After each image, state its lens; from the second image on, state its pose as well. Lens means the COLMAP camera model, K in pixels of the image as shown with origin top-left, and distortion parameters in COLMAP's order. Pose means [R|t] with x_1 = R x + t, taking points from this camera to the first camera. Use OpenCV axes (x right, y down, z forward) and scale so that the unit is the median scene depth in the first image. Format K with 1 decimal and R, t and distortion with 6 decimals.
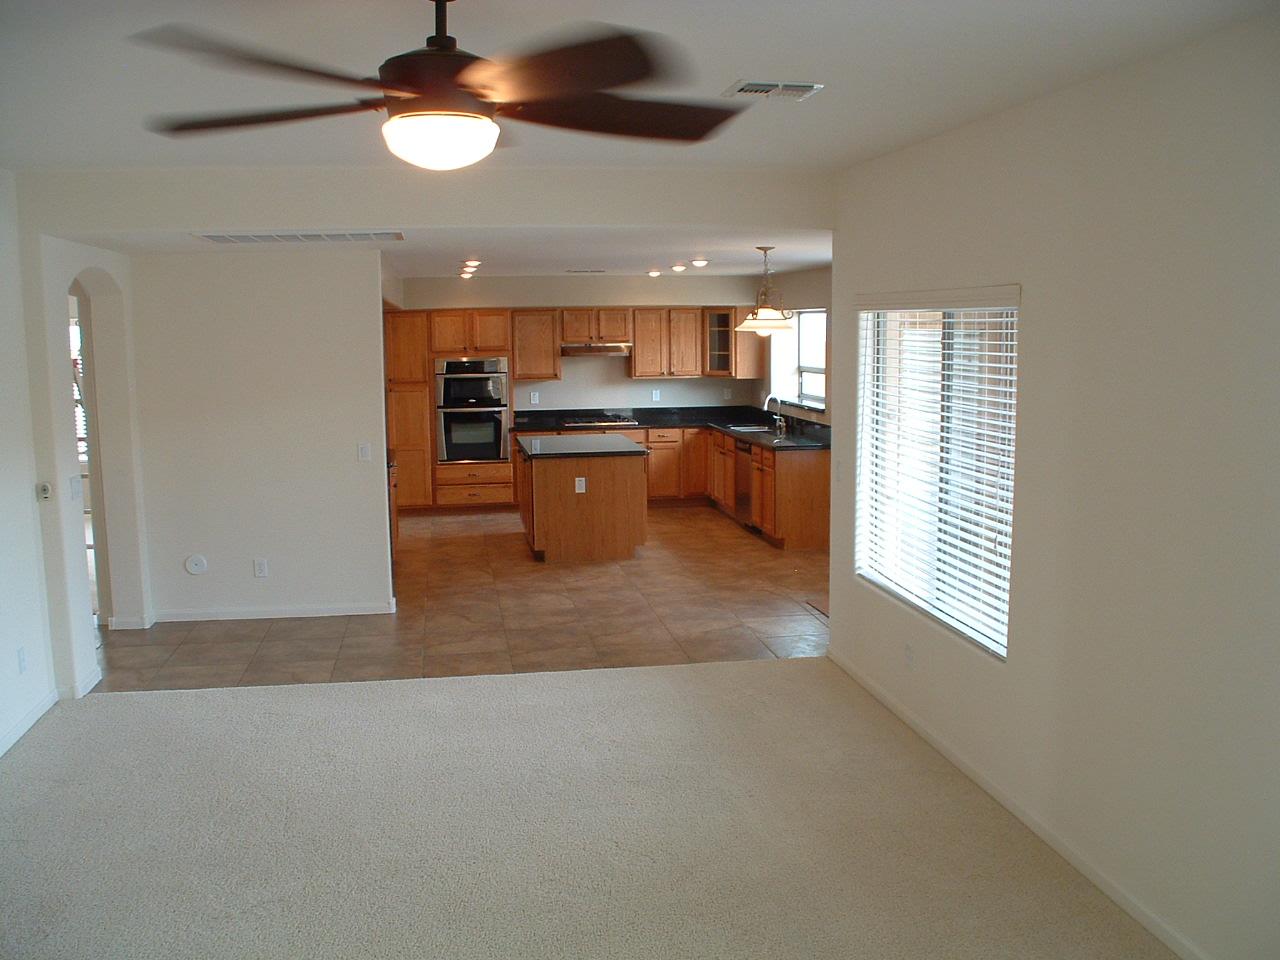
lens RADIAL K [[1196.1, 0, 648.2], [0, 1196.1, 484.8], [0, 0, 1]] dist [-0.203831, 0.209119]
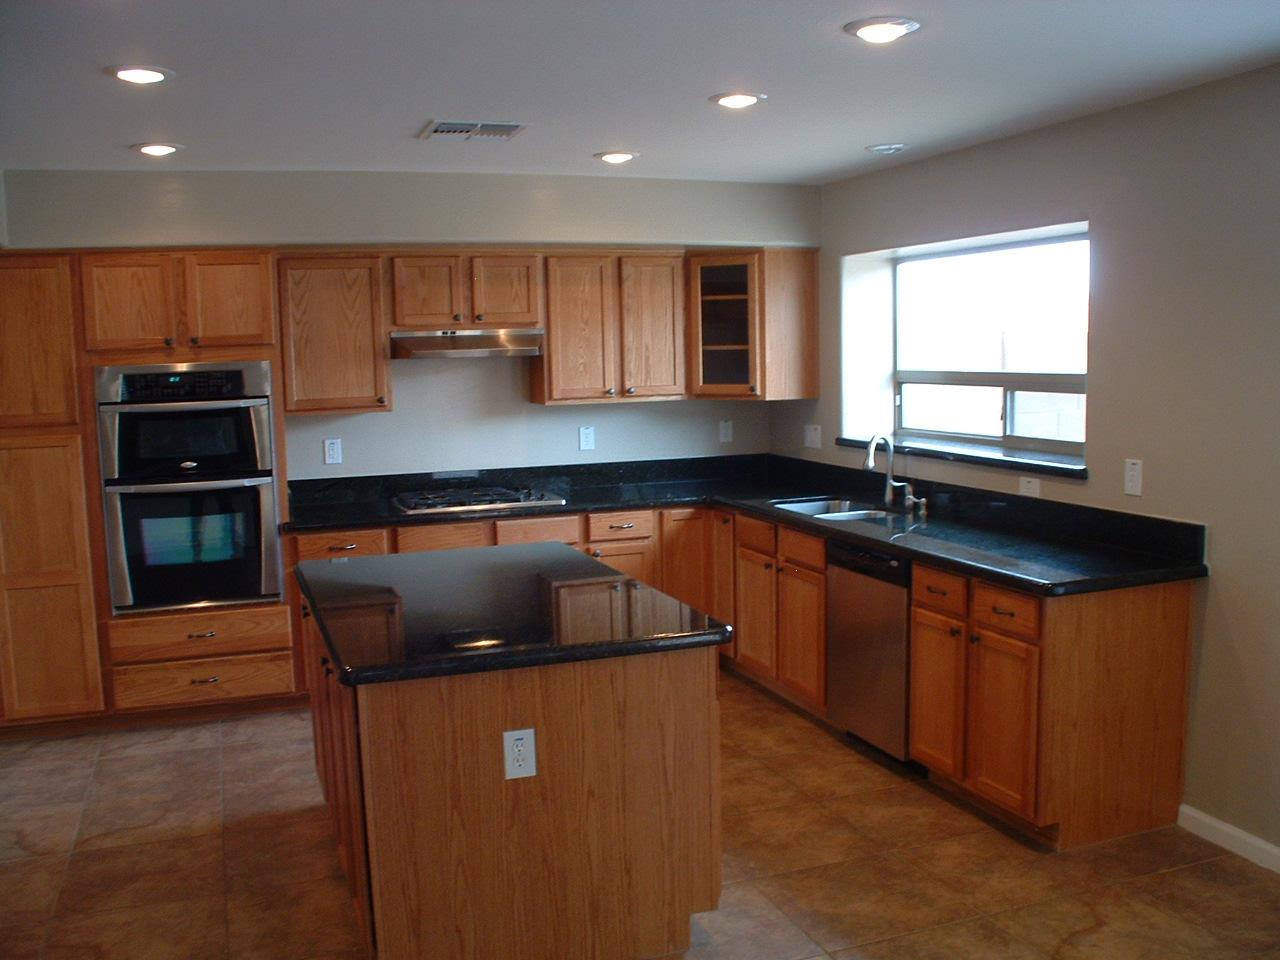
lens RADIAL K [[1196.1, 0, 648.2], [0, 1196.1, 484.8], [0, 0, 1]] dist [-0.203831, 0.209119]
pose [[0.982351, -0.032799, 0.184151, -0.061713], [0.036390, 0.999207, -0.016154, -0.049444], [-0.183475, 0.022571, 0.982765, 0.544802]]
